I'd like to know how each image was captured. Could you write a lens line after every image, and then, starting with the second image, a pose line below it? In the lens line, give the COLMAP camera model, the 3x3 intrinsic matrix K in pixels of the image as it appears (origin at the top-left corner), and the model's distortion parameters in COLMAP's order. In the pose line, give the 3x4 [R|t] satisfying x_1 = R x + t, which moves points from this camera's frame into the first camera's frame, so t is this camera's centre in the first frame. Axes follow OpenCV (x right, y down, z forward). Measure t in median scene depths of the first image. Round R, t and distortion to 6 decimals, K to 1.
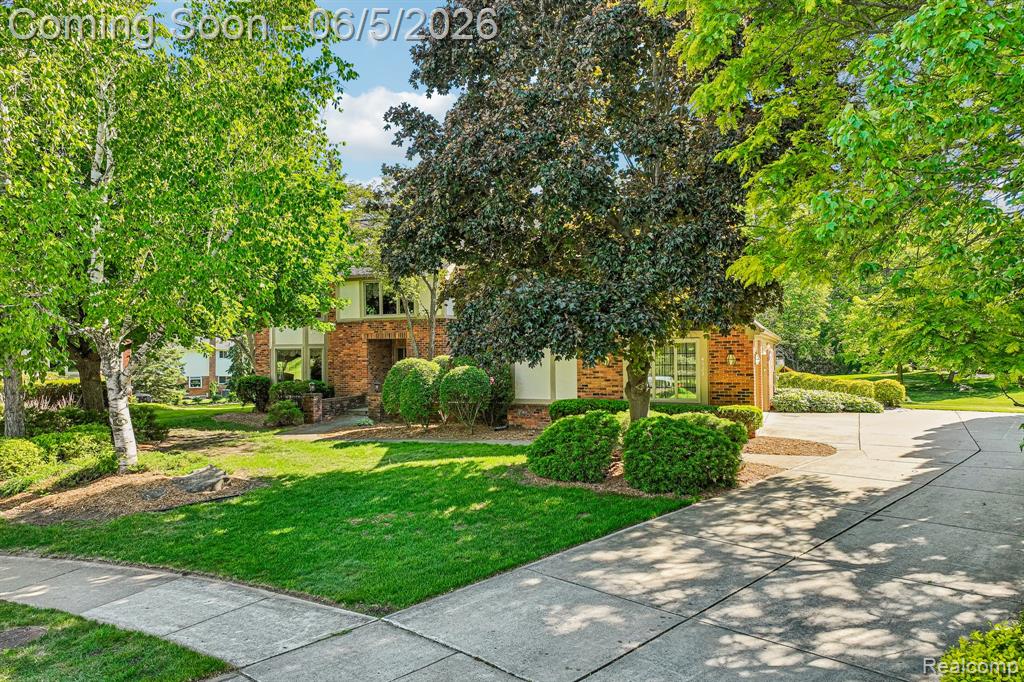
lens RADIAL K [[717.1, 0, 512.0], [0, 717.1, 341.0], [0, 0, 1]] dist [0.020355, 0.002759]
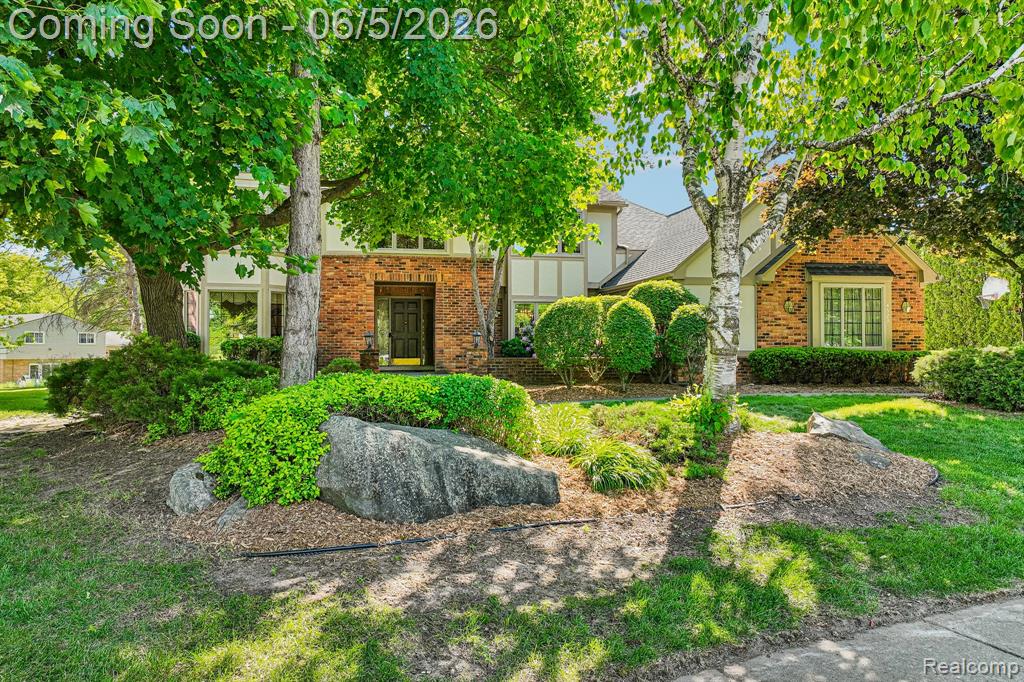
lens RADIAL K [[717.1, 0, 512.0], [0, 717.1, 341.0], [0, 0, 1]] dist [0.020355, 0.002759]
pose [[0.838859, 0.015529, 0.544128, -0.641197], [-0.015908, 0.999865, -0.004011, 0.078806], [-0.544117, -0.005292, 0.838993, 0.423272]]
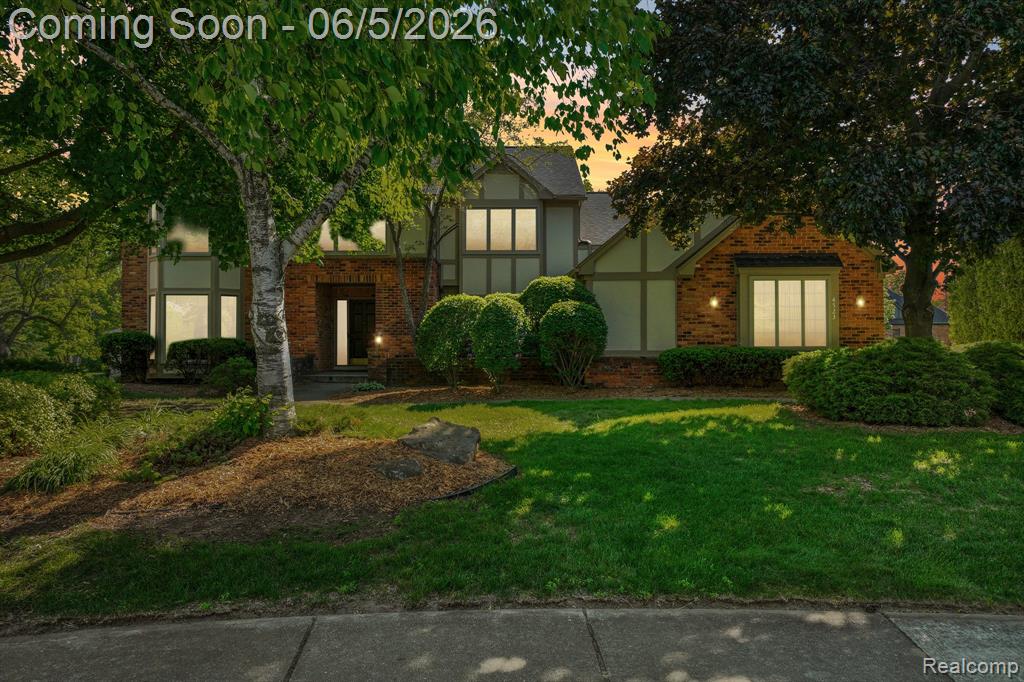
lens RADIAL K [[720.8, 0, 512.0], [0, 720.8, 341.0], [0, 0, 1]] dist [-0.000651, -0.000771]
pose [[0.931909, 0.013694, 0.362433, -0.377596], [-0.013935, 0.999901, -0.001949, 0.075669], [-0.362424, -0.003234, 0.932008, 0.308427]]
